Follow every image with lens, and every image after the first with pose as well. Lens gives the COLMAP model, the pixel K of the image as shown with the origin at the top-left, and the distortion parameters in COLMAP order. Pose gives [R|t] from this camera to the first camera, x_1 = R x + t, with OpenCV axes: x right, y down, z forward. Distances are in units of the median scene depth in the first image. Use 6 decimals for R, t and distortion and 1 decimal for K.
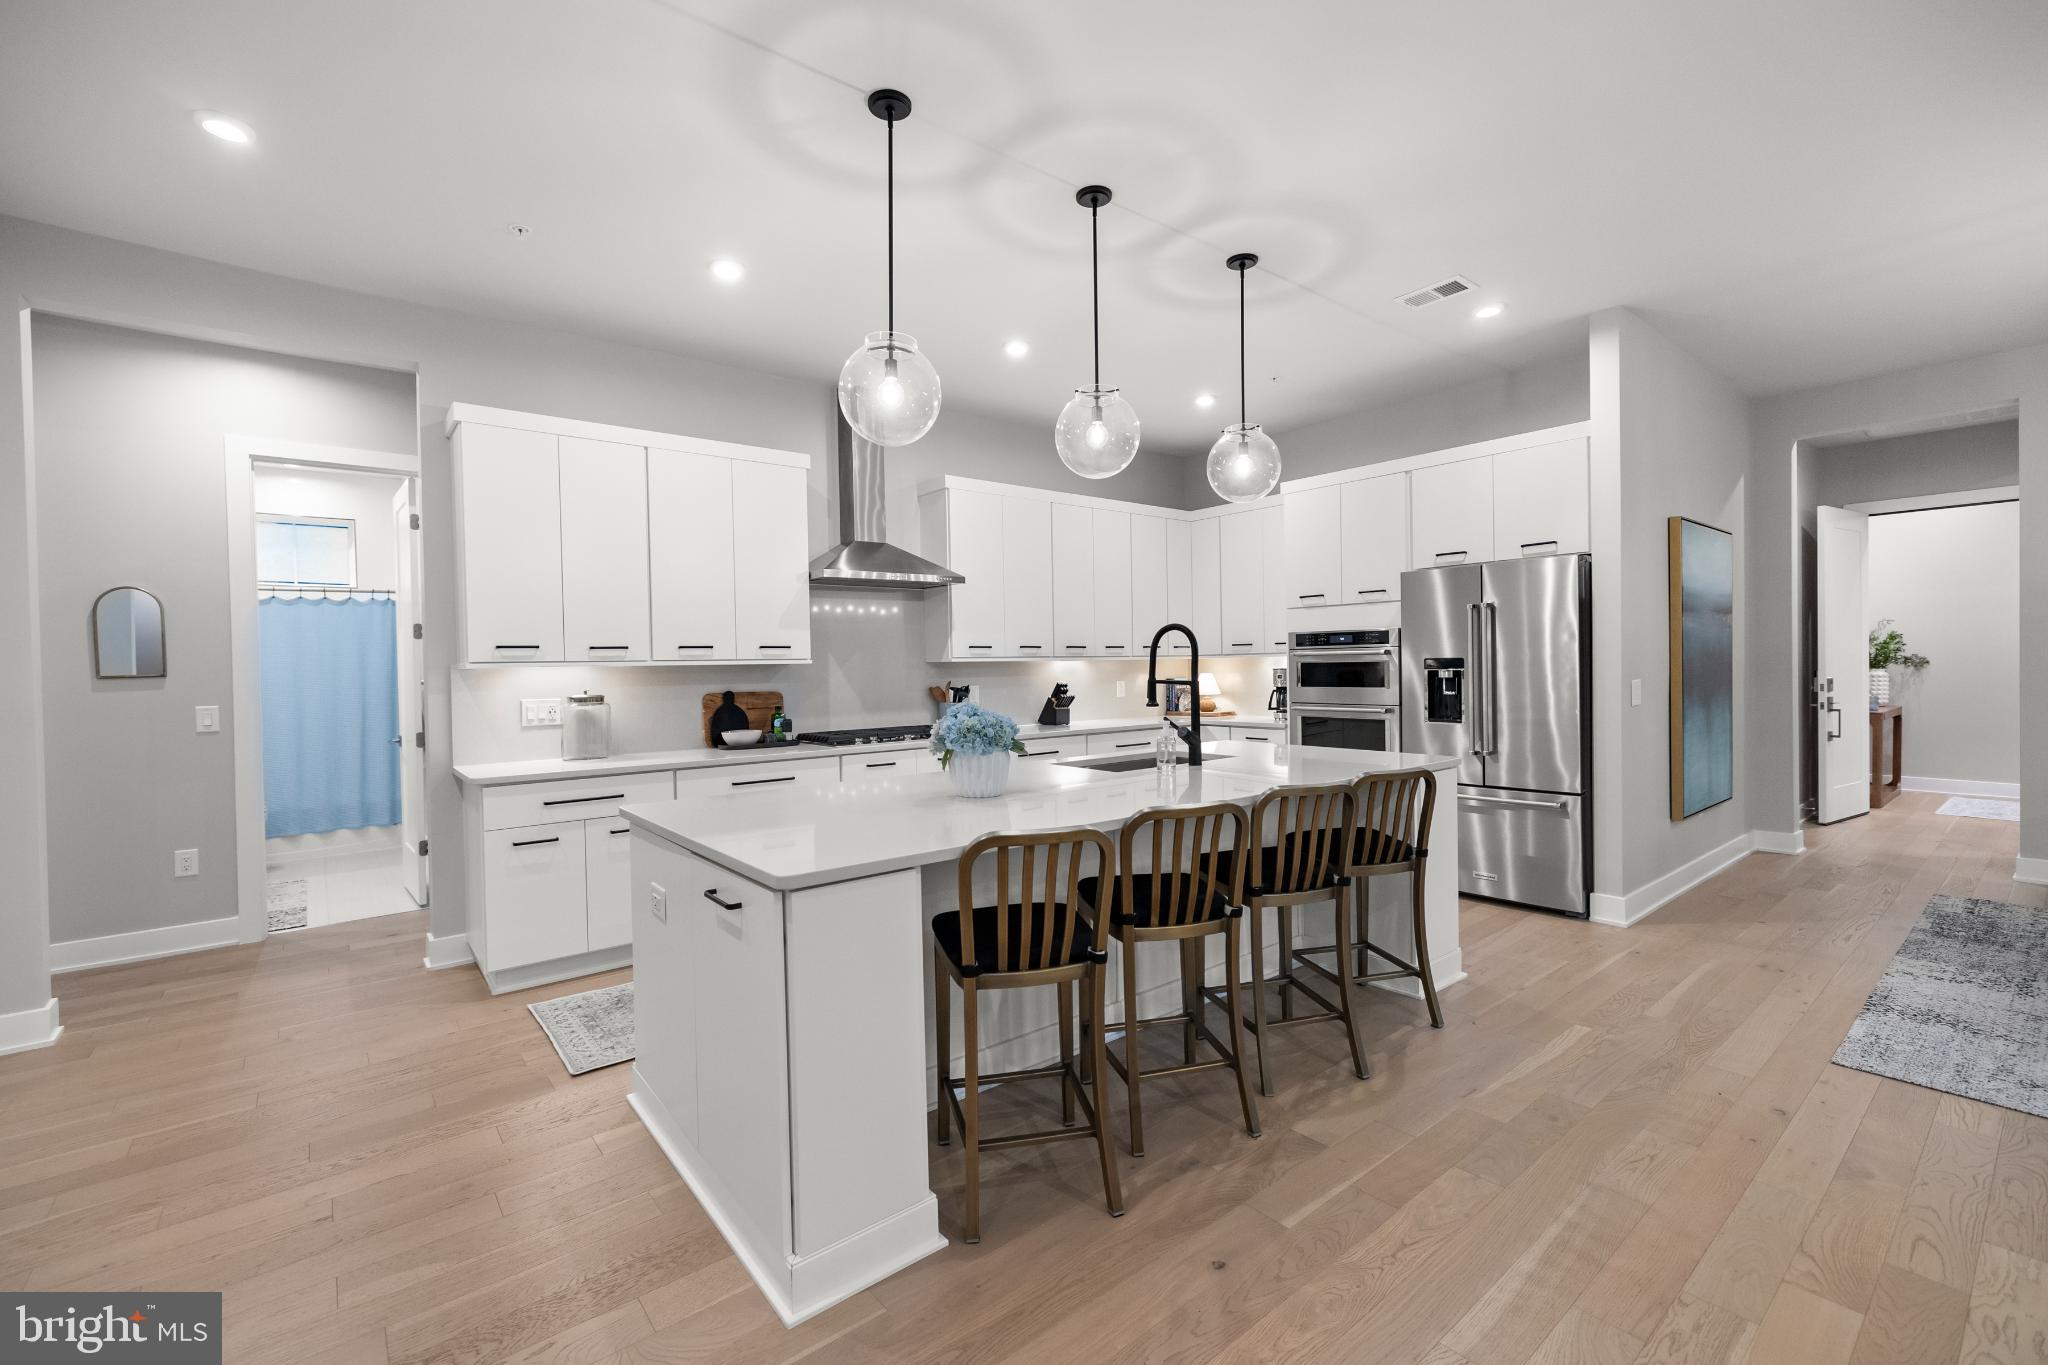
lens RADIAL K [[877.7, 0, 1028.3], [0, 877.7, 681.3], [0, 0, 1]] dist [0.001338, 0.000618]
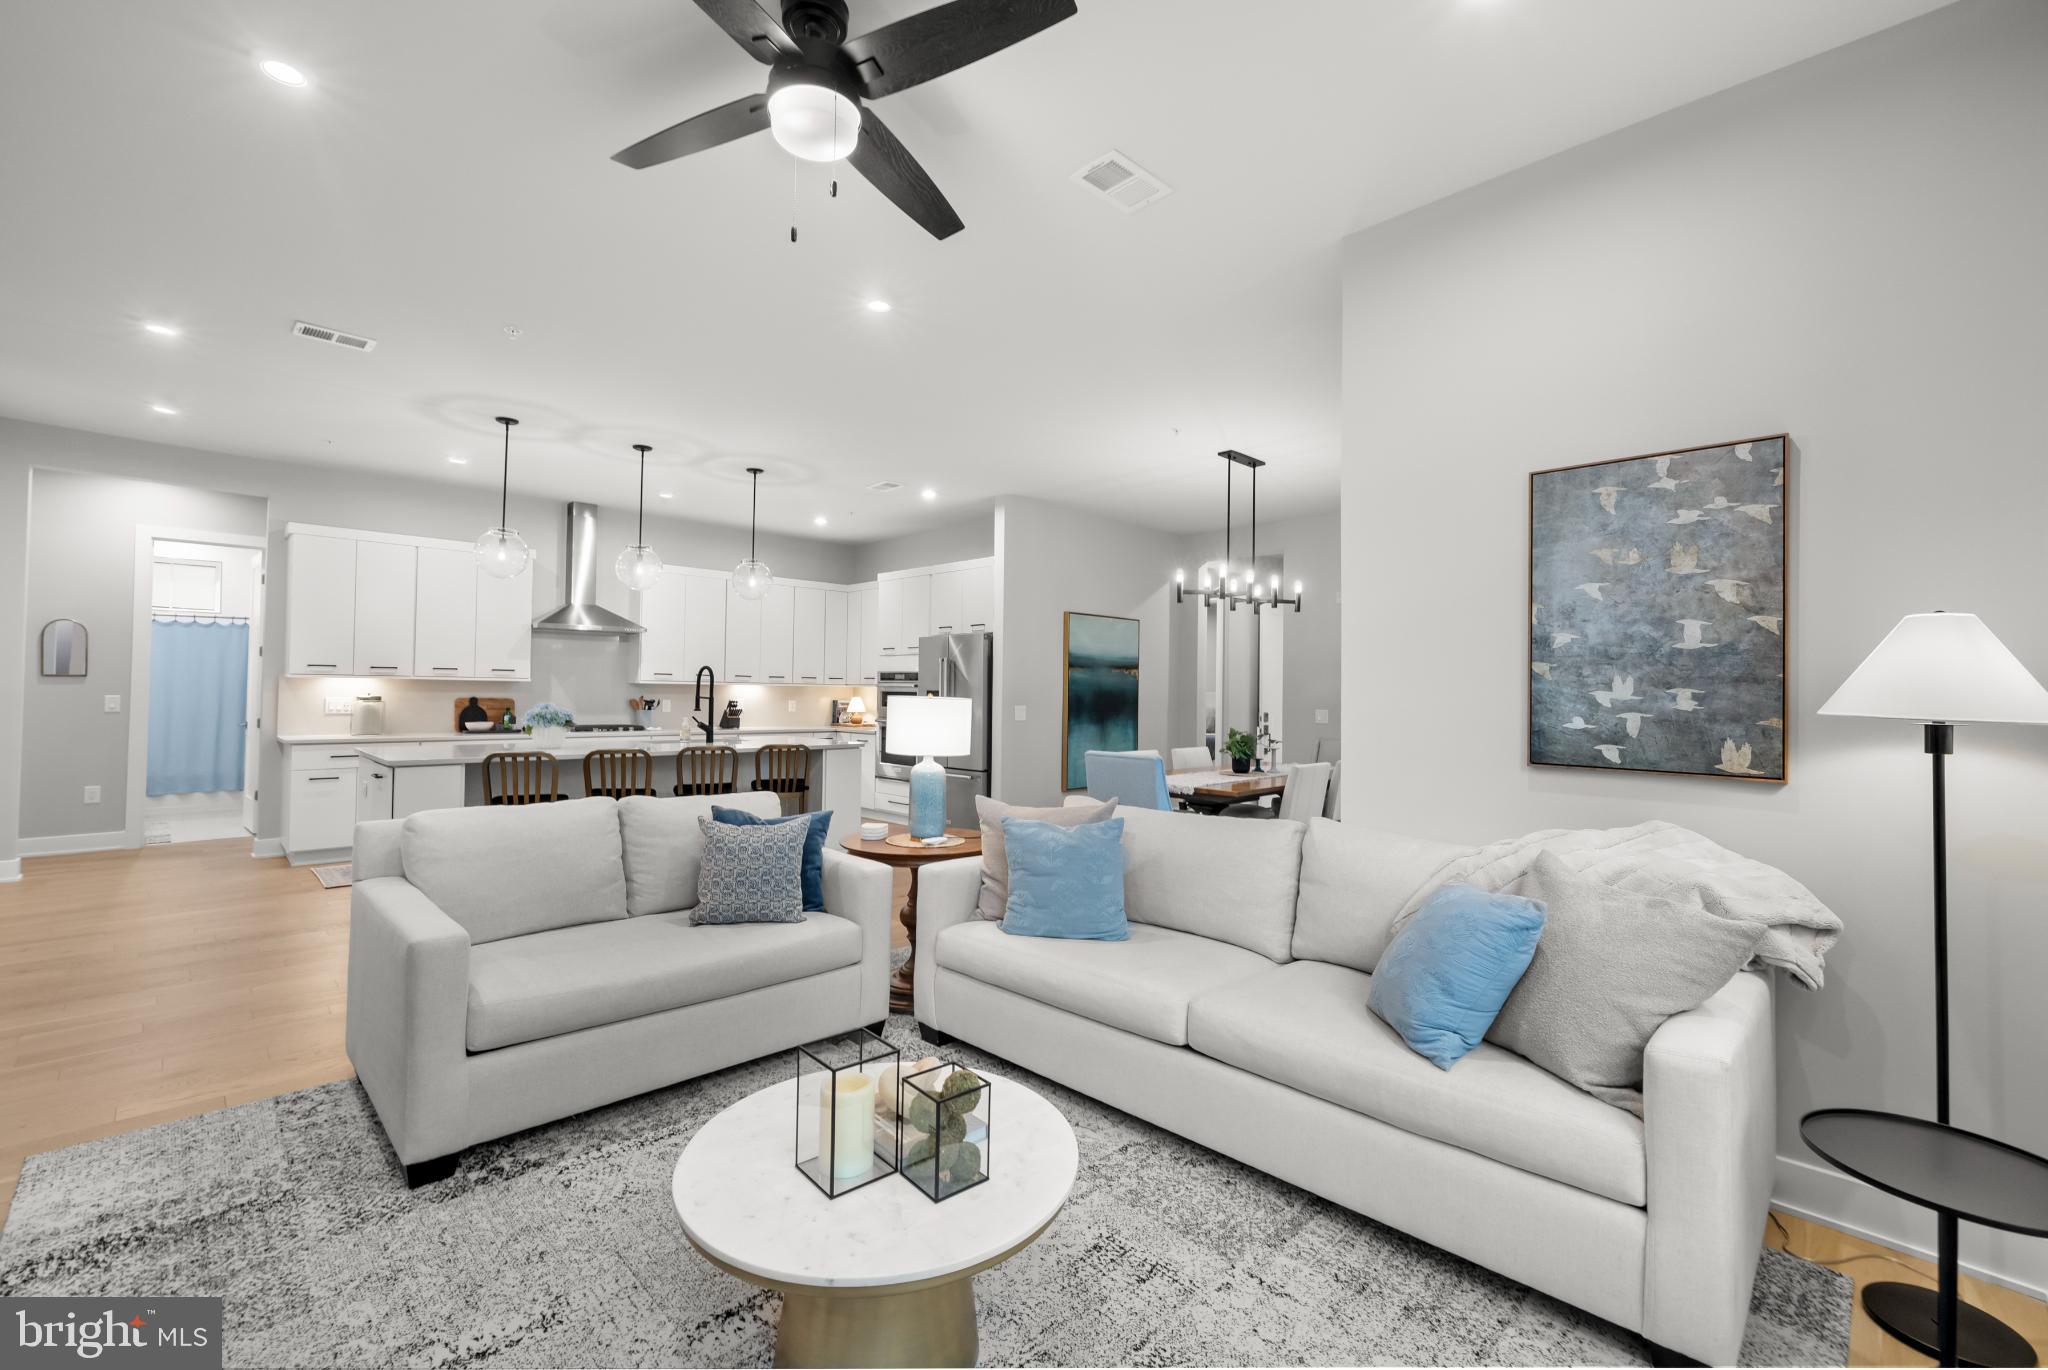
lens RADIAL K [[878.7, 0, 1040.0], [0, 878.7, 681.1], [0, 0, 1]] dist [0.001846, 0.000008]
pose [[0.994339, 0.032724, 0.101087, 0.515470], [-0.029410, 0.998986, -0.034098, 0.006668], [-0.102101, 0.030932, 0.994293, -0.683016]]
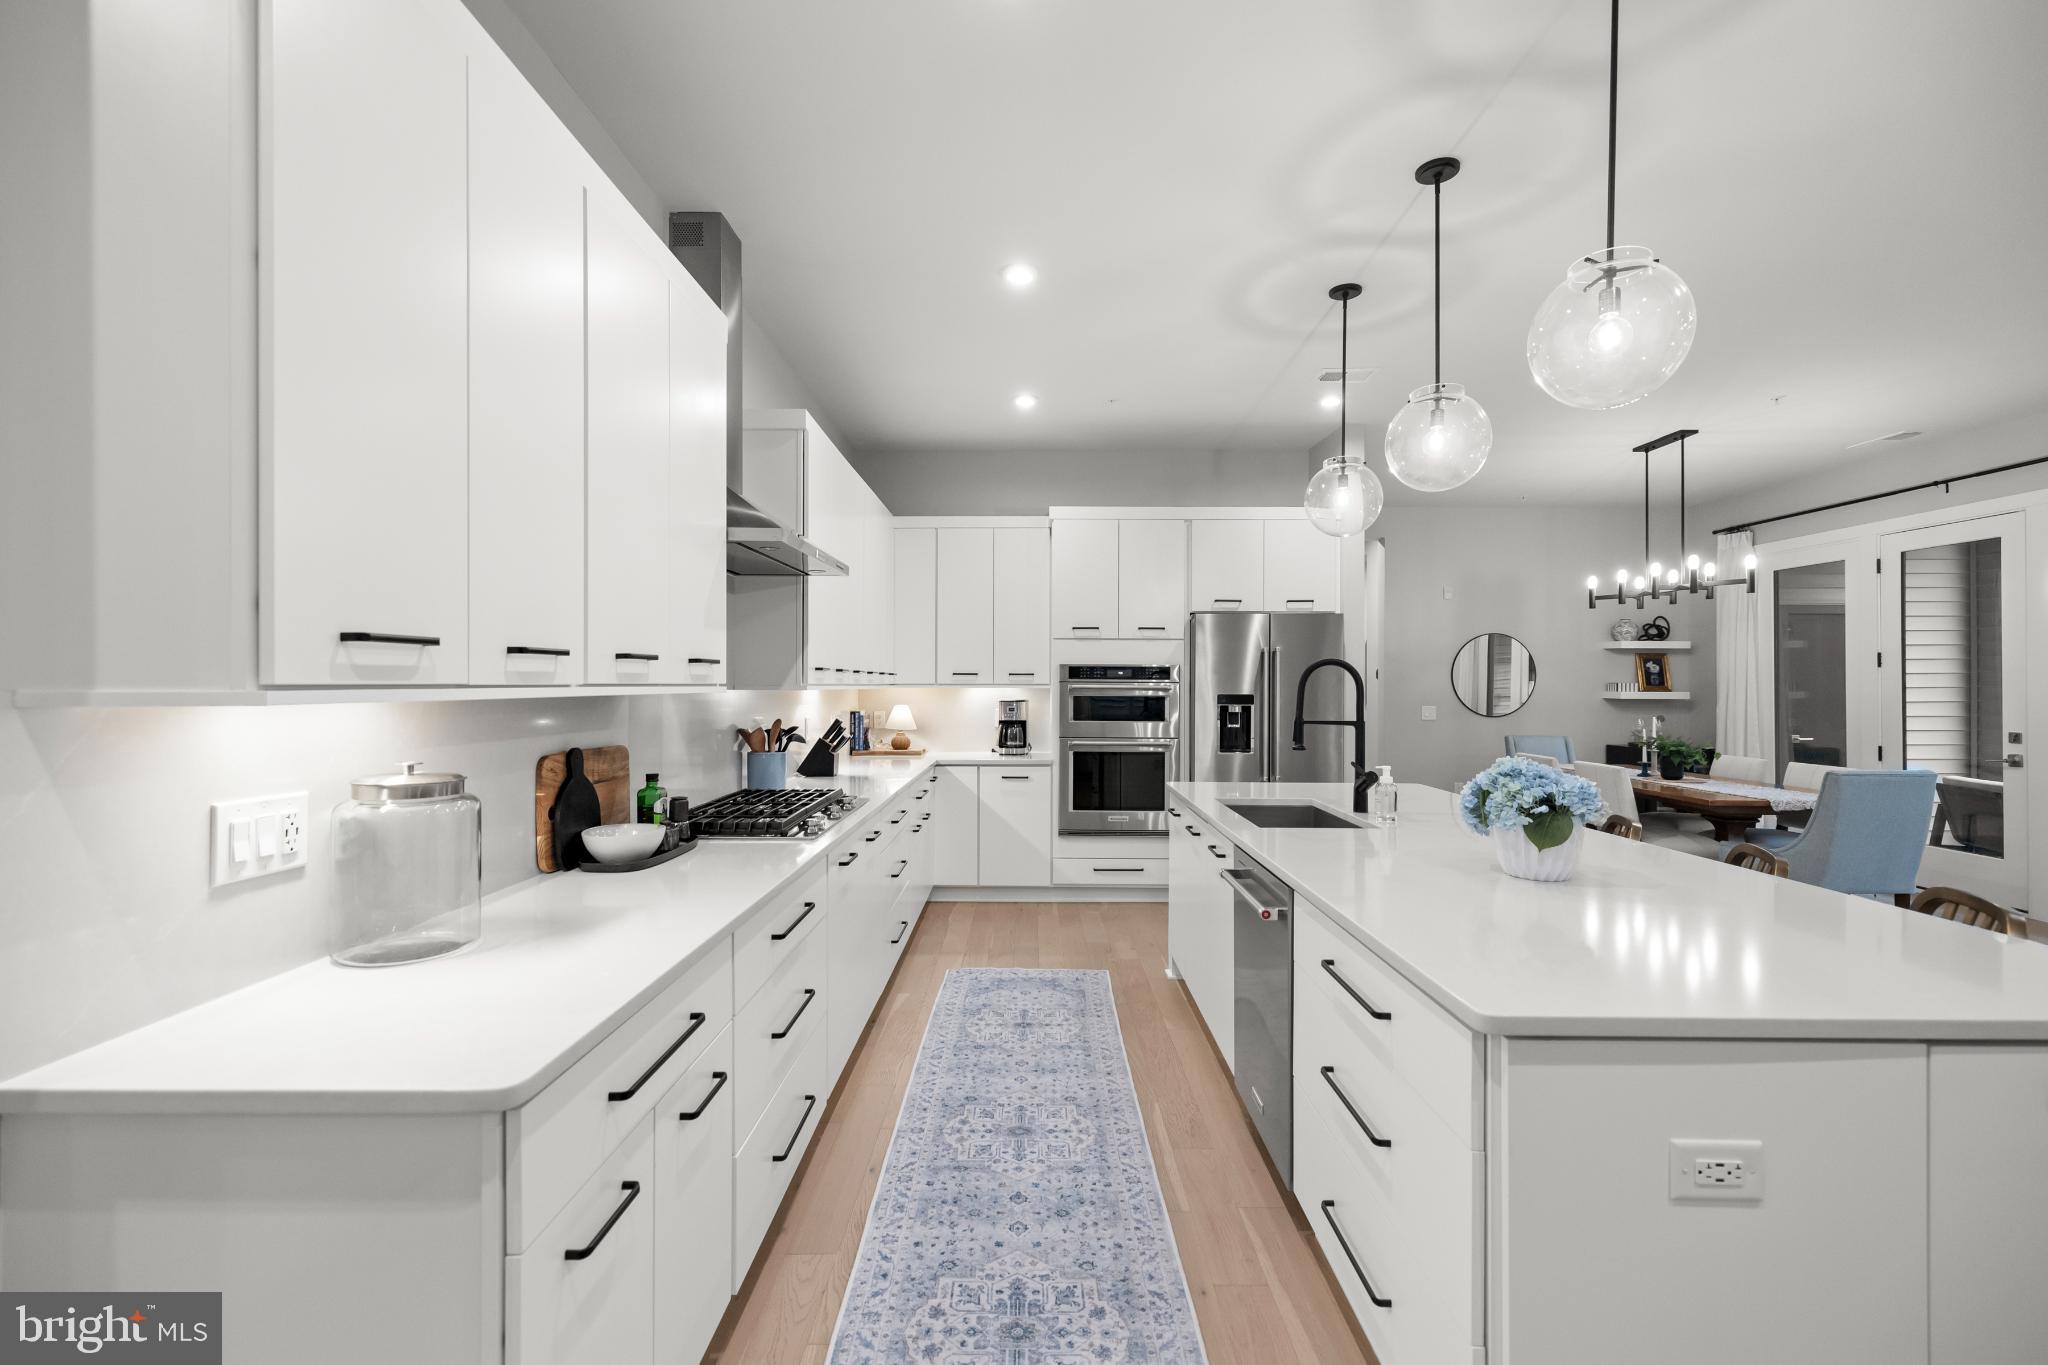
lens RADIAL K [[877.7, 0, 1028.3], [0, 877.7, 681.3], [0, 0, 1]] dist [0.001338, 0.000618]
pose [[0.636958, 0.022669, 0.770565, -0.561142], [-0.003023, 0.999633, -0.026909, -0.012943], [-0.770893, 0.014811, 0.636793, 0.507407]]
